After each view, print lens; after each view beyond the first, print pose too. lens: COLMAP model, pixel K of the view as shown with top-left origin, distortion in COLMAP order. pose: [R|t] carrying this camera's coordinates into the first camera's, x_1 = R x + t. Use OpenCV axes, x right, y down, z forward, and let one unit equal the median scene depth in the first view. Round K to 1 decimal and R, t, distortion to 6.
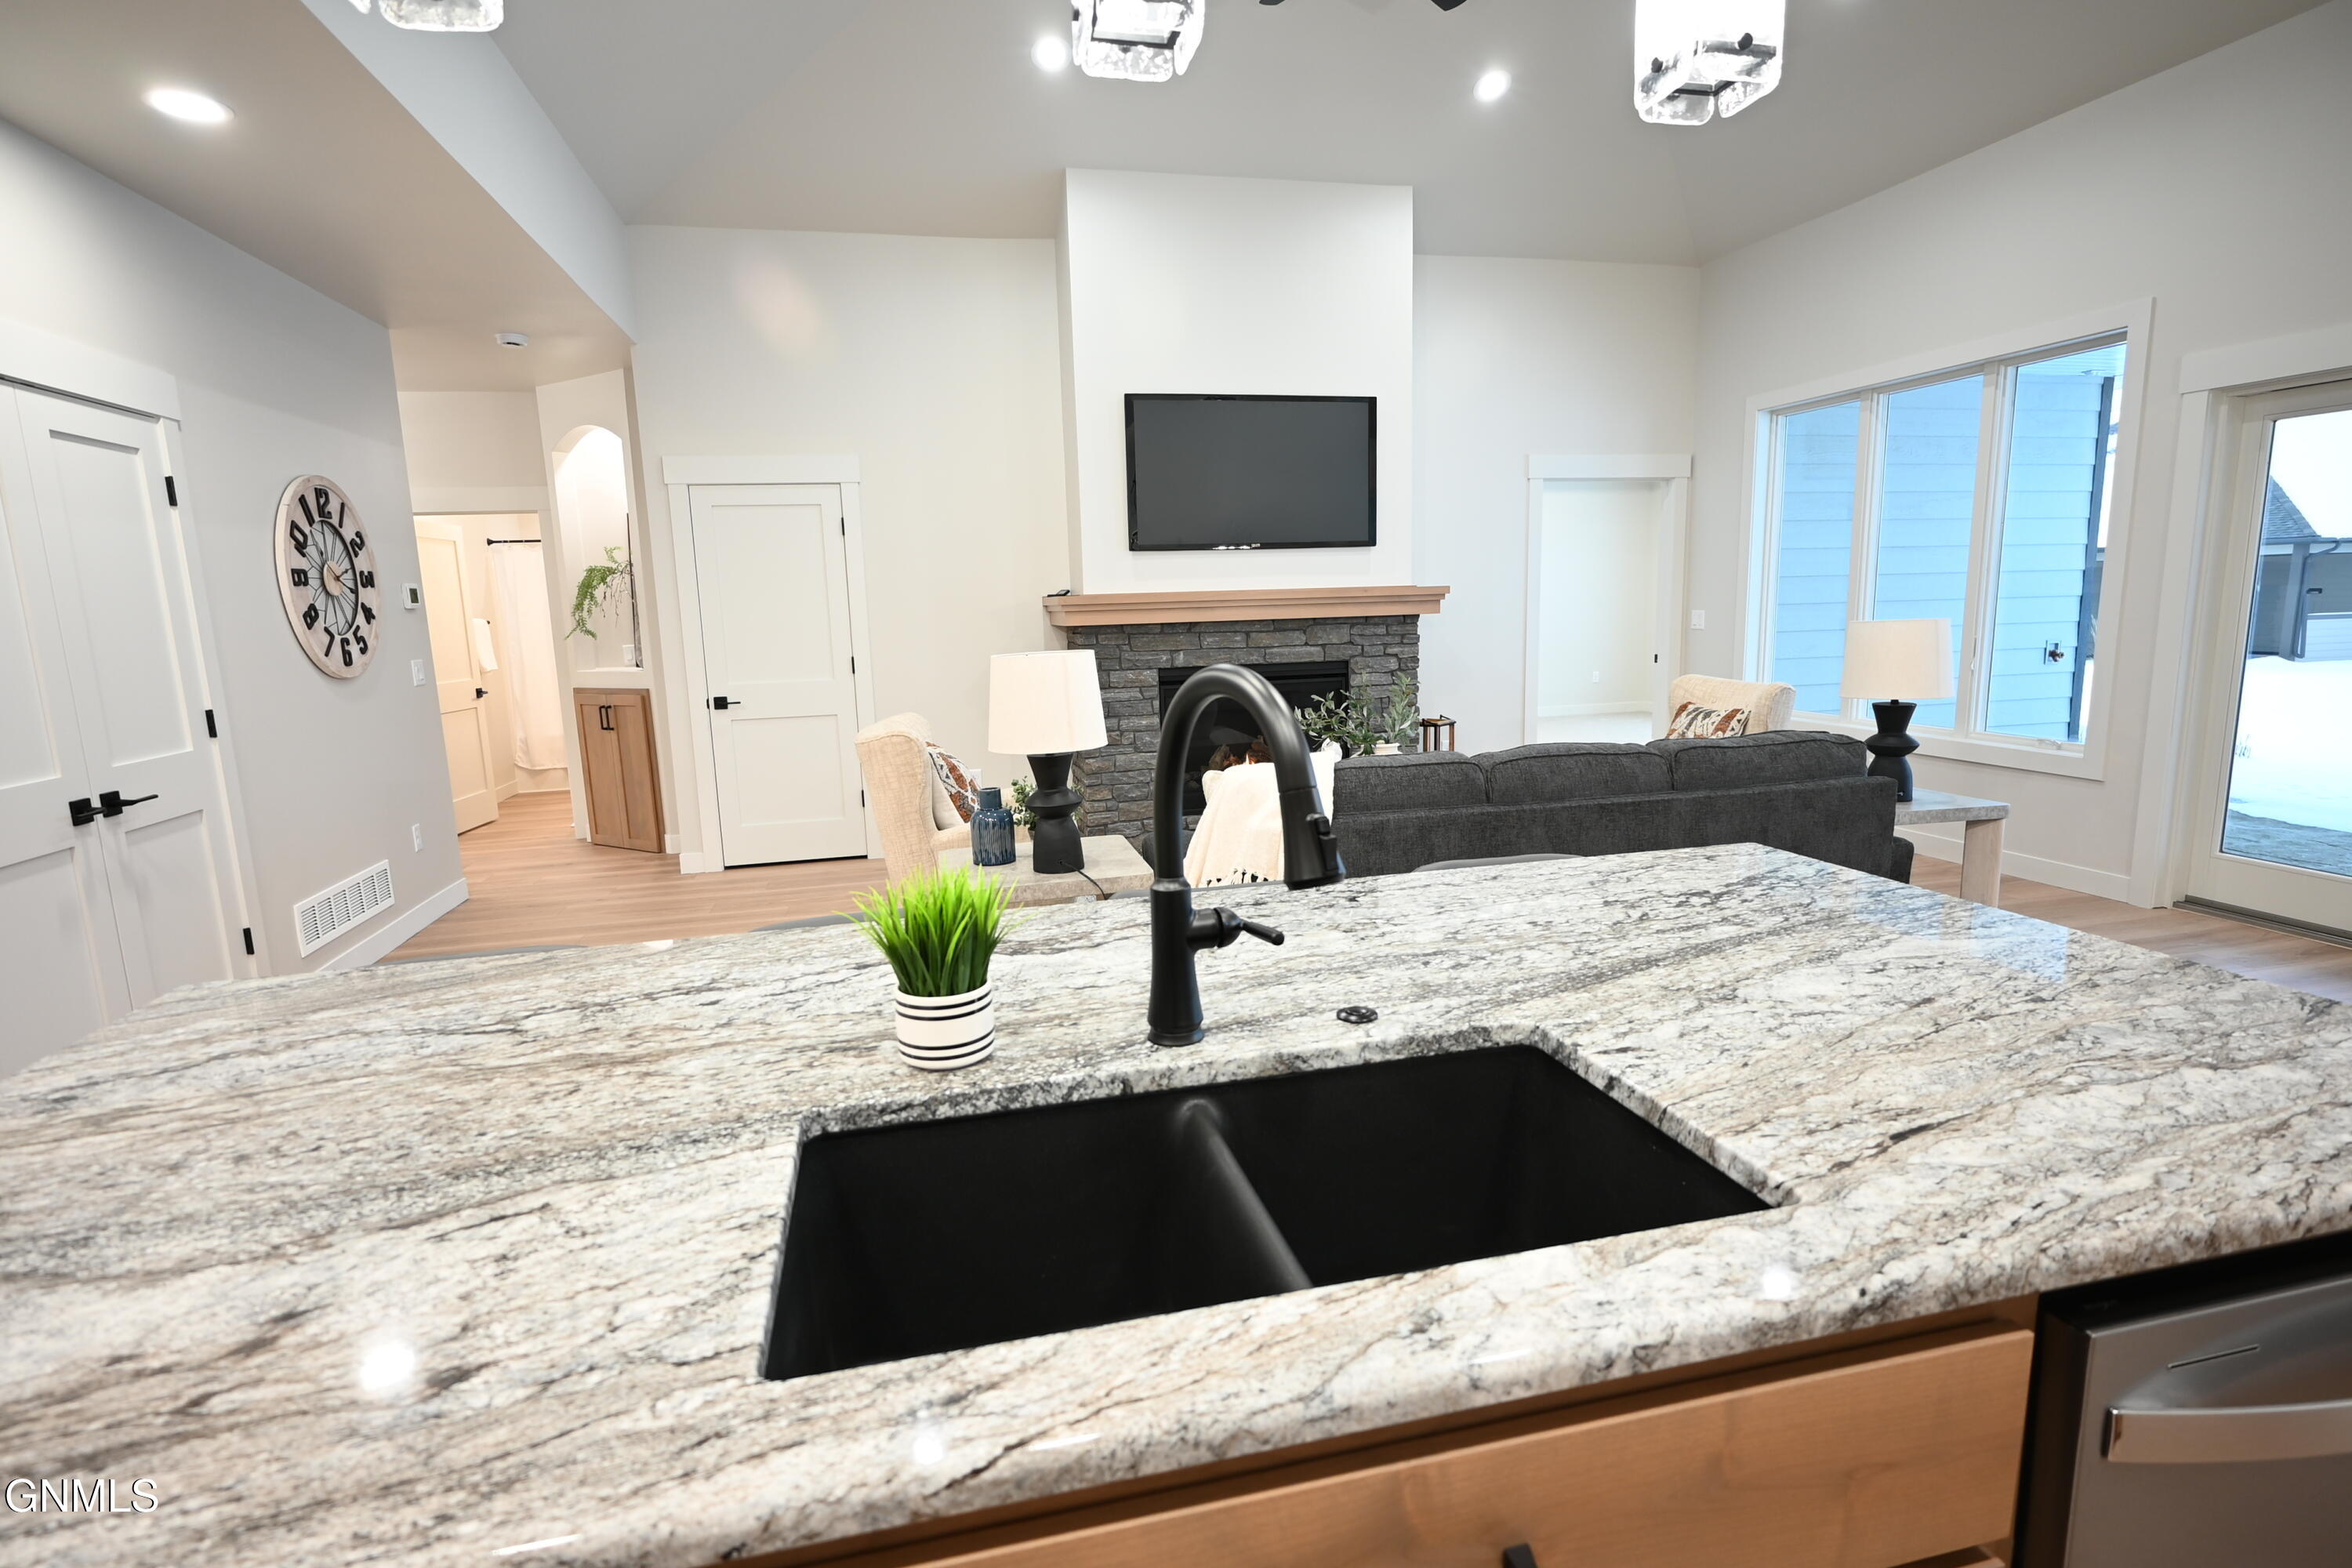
lens RADIAL K [[1156.5, 0, 1170.1], [0, 1156.5, 783.6], [0, 0, 1]] dist [-0.006799, 0.002161]
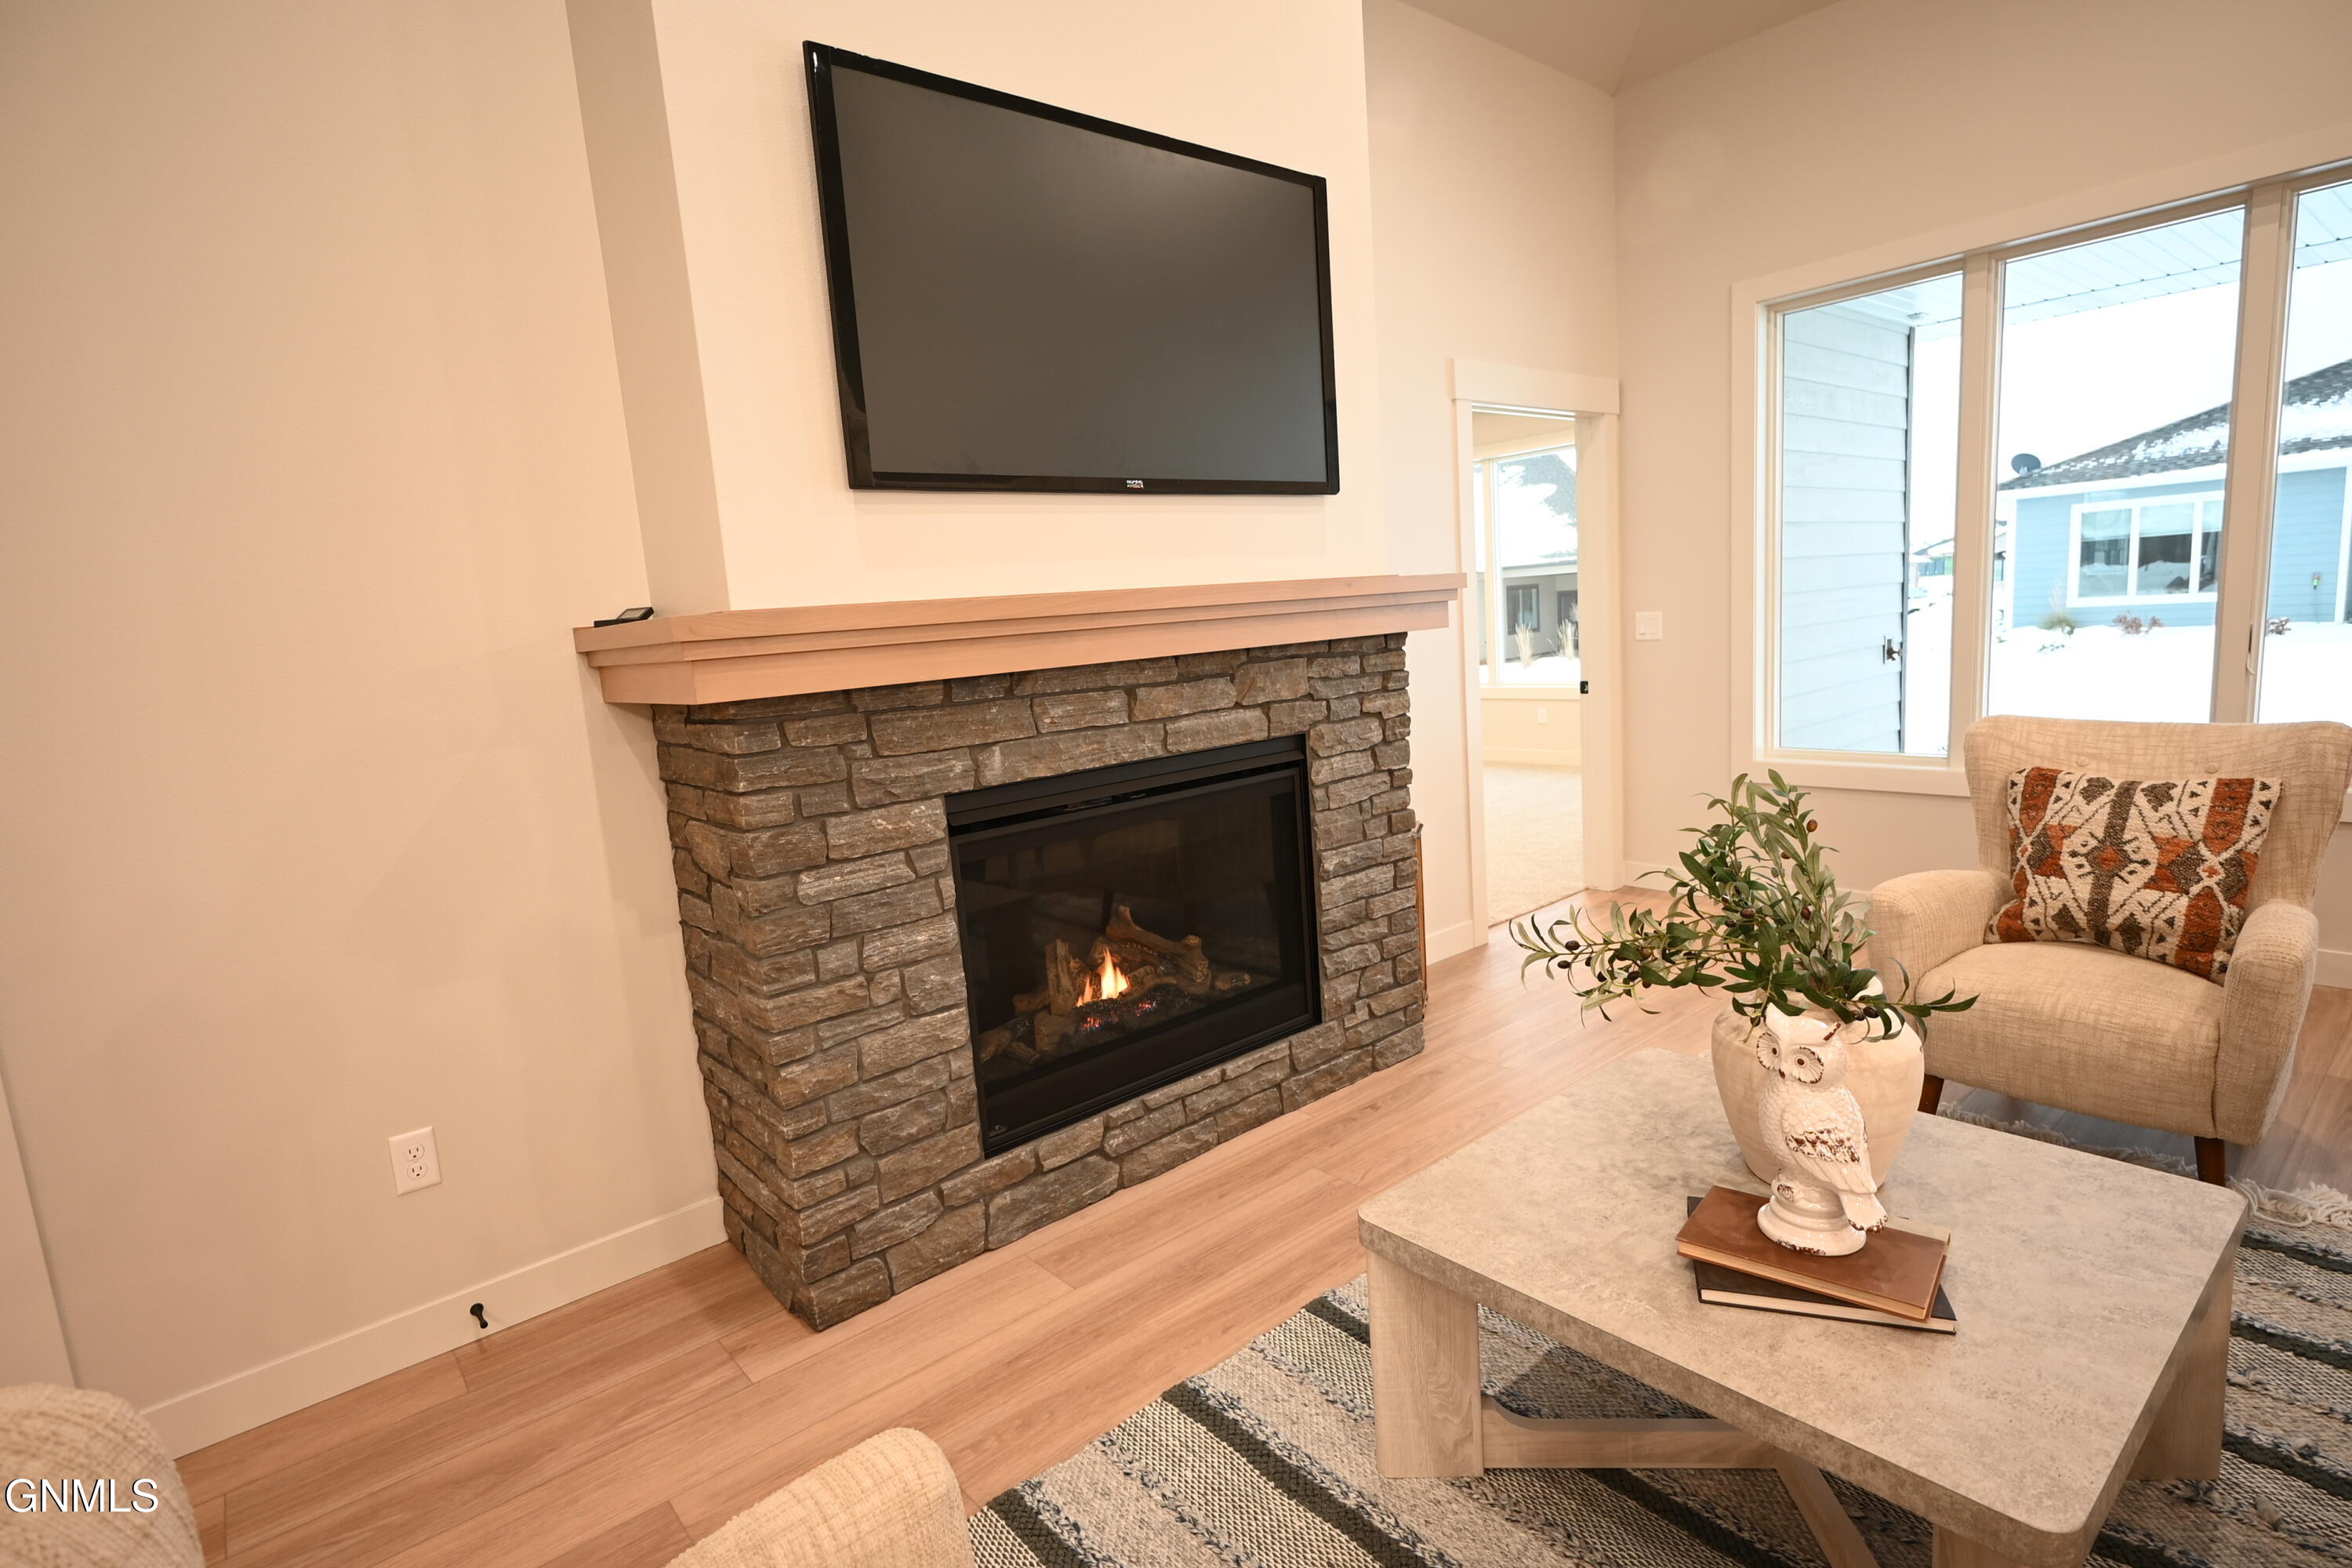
lens RADIAL K [[1156.5, 0, 1172.2], [0, 1156.5, 792.1], [0, 0, 1]] dist [-0.006799, 0.002161]
pose [[0.894586, -0.103220, 0.434813, -0.110662], [0.115091, 0.993354, -0.000977, -0.091579], [-0.431823, 0.050917, 0.900520, 0.617597]]
